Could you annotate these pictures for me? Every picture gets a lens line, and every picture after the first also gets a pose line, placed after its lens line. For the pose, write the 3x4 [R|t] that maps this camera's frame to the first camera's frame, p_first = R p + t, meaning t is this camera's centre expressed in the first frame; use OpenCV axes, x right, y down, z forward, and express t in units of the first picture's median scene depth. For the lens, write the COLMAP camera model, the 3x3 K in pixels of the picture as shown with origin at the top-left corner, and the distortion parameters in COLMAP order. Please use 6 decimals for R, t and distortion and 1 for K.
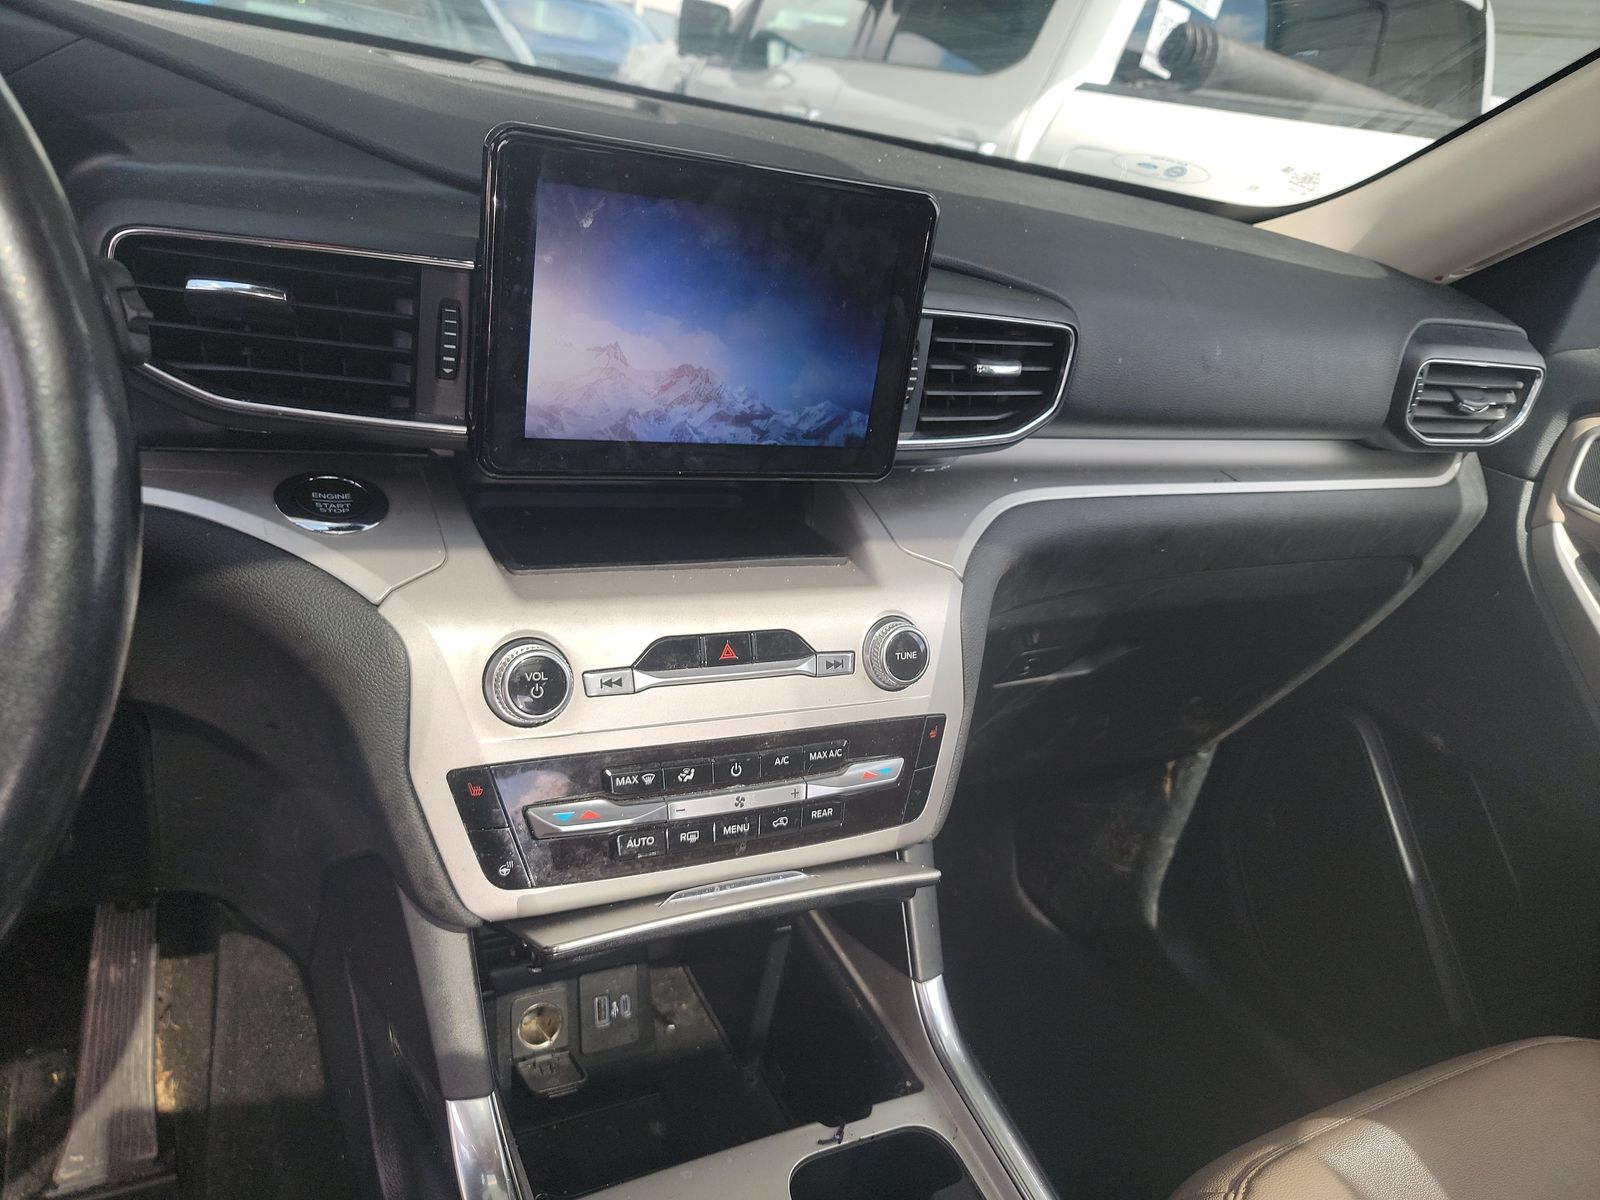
lens RADIAL K [[1166.0, 0, 827.2], [0, 1166.0, 605.5], [0, 0, 1]] dist [0.064793, -0.081771]
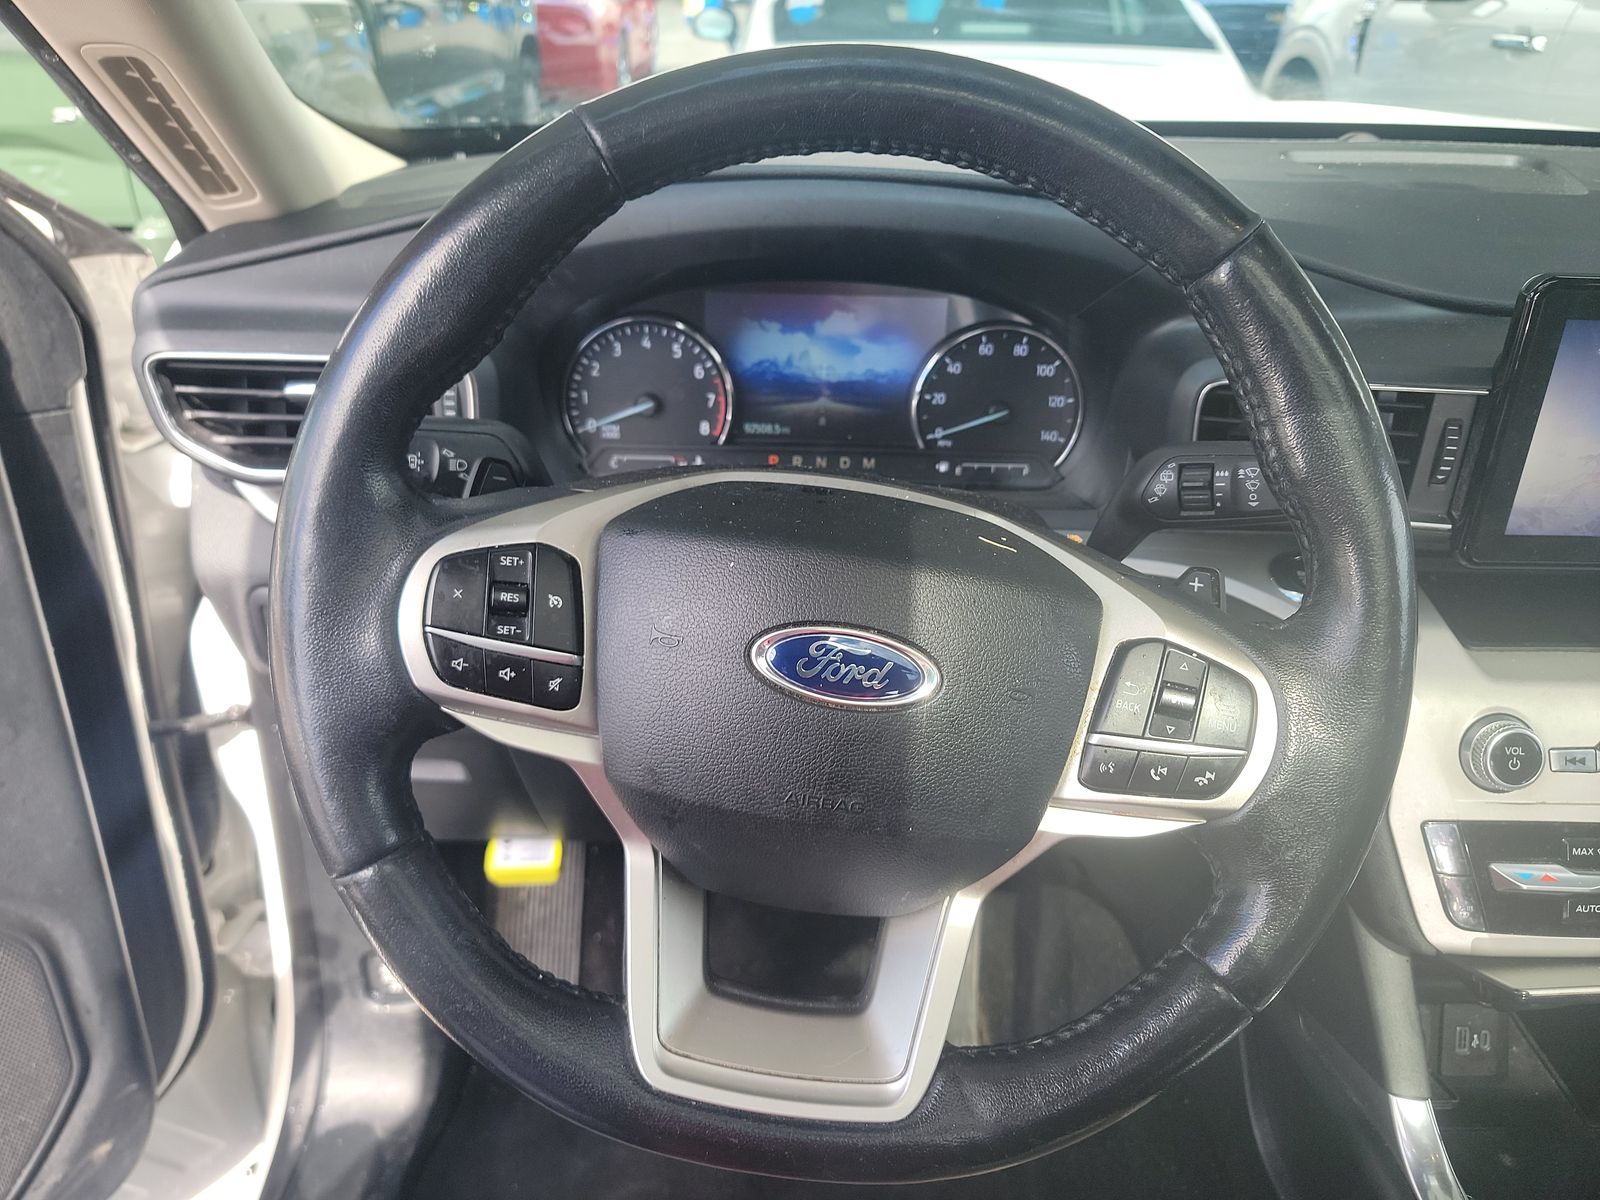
lens RADIAL K [[1166.0, 0, 827.2], [0, 1166.0, 605.5], [0, 0, 1]] dist [0.064793, -0.081771]
pose [[0.870570, 0.067280, -0.487423, -0.267296], [-0.055868, 0.997717, 0.037934, -0.082036], [0.488863, -0.005793, 0.872341, -0.305113]]
